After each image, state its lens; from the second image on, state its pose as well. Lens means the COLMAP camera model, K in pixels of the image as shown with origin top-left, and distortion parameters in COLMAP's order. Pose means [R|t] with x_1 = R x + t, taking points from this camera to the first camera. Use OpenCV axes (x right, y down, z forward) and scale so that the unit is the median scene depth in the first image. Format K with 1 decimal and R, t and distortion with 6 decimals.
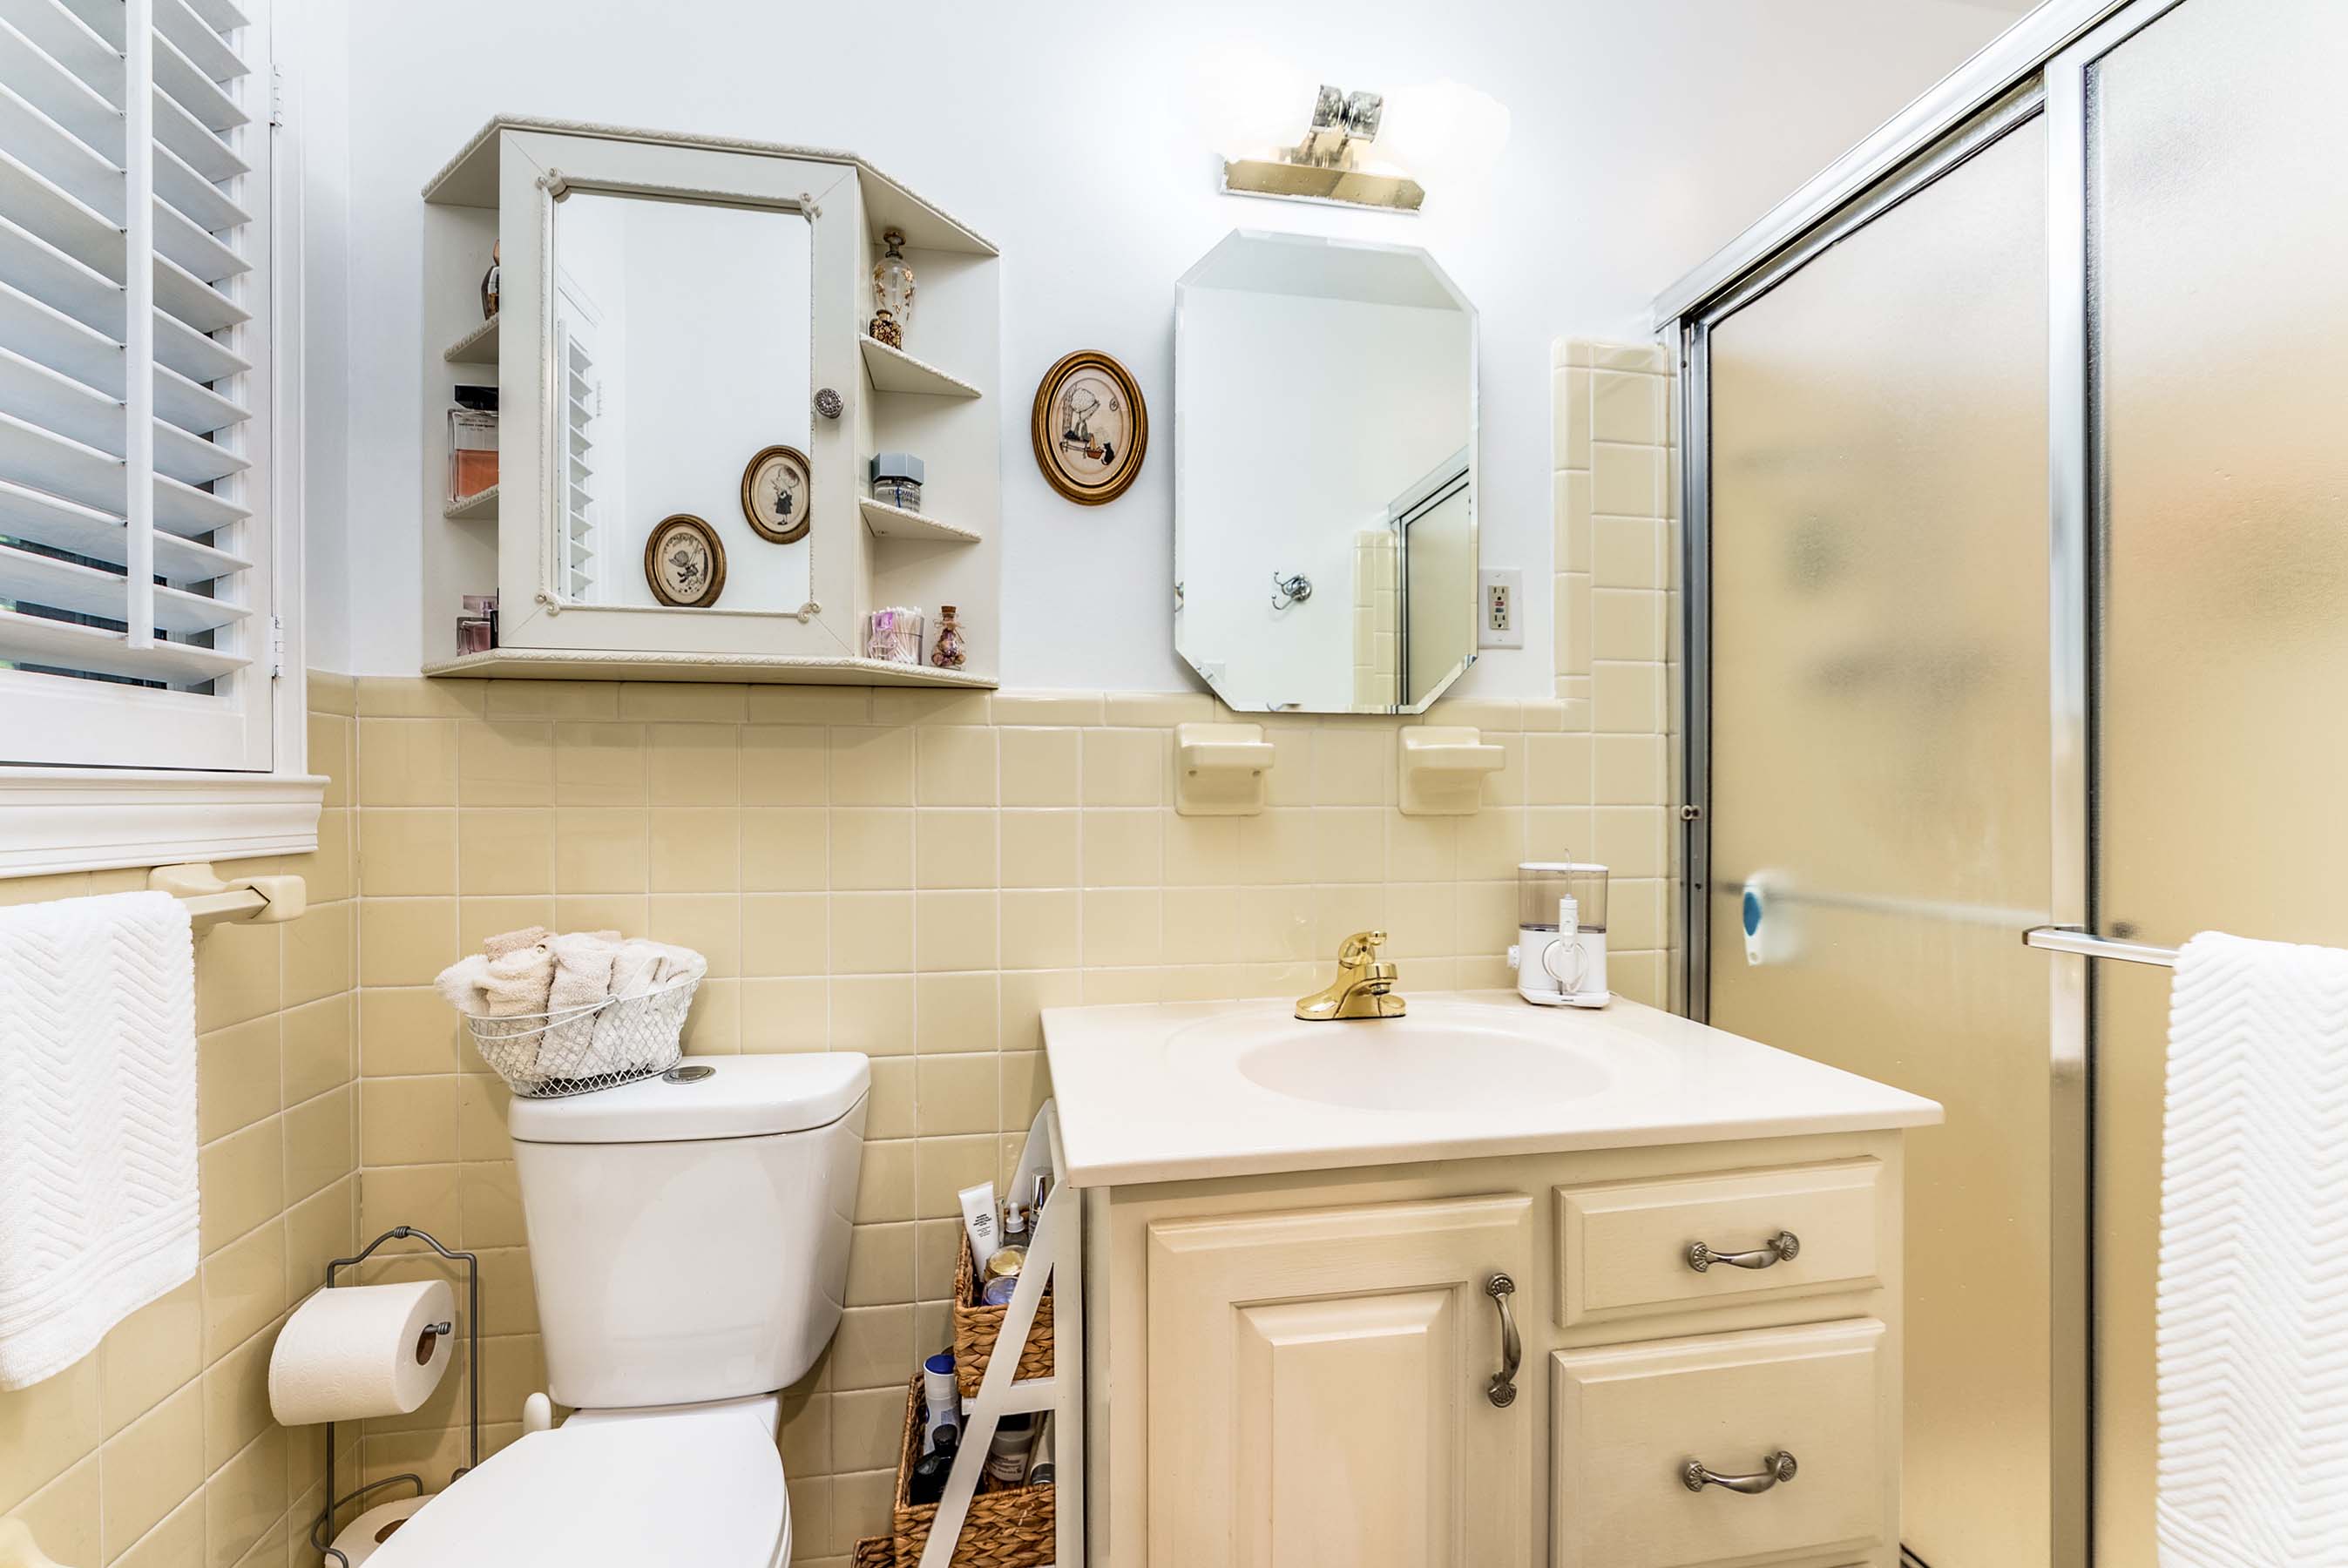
lens RADIAL K [[948.3, 0, 1170.4], [0, 948.3, 793.7], [0, 0, 1]] dist [0.000622, 0.000166]
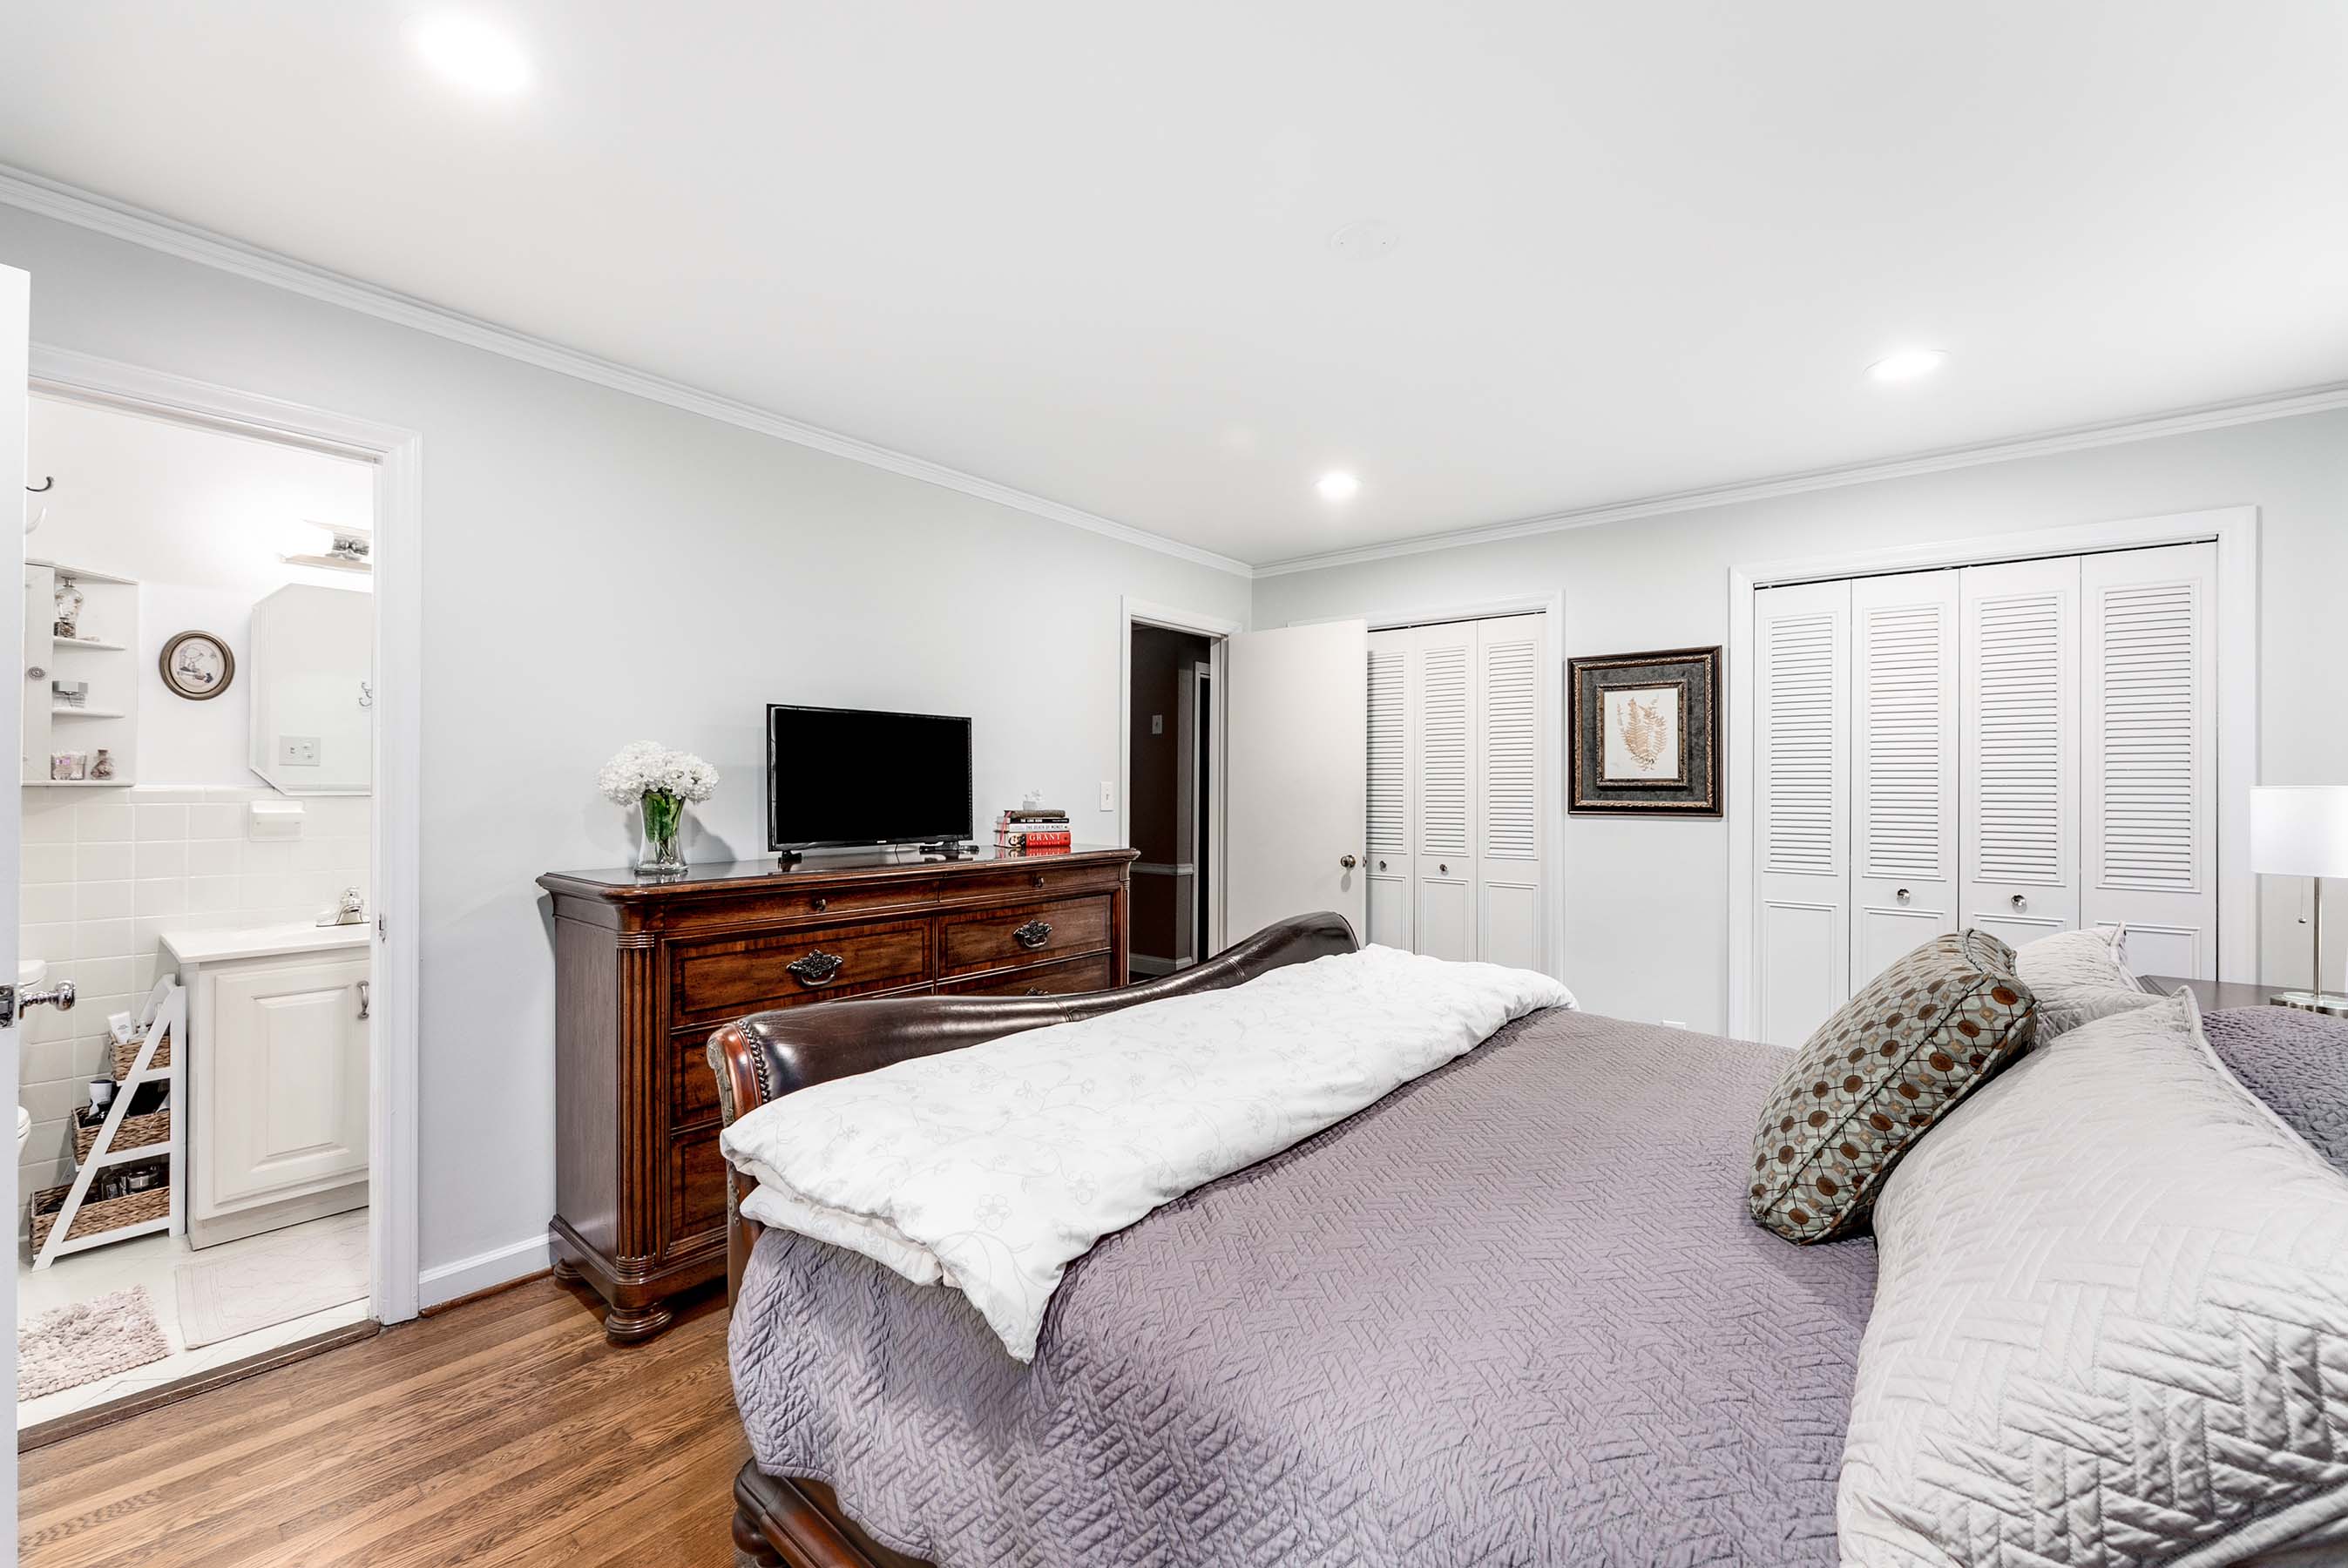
lens RADIAL K [[948.3, 0, 1170.4], [0, 948.3, 793.7], [0, 0, 1]] dist [0.000622, 0.000166]
pose [[0.767506, 0.007549, 0.640997, 0.257845], [-0.009704, 0.999953, -0.000157, -0.122742], [-0.640968, -0.006100, 0.767543, -2.303014]]
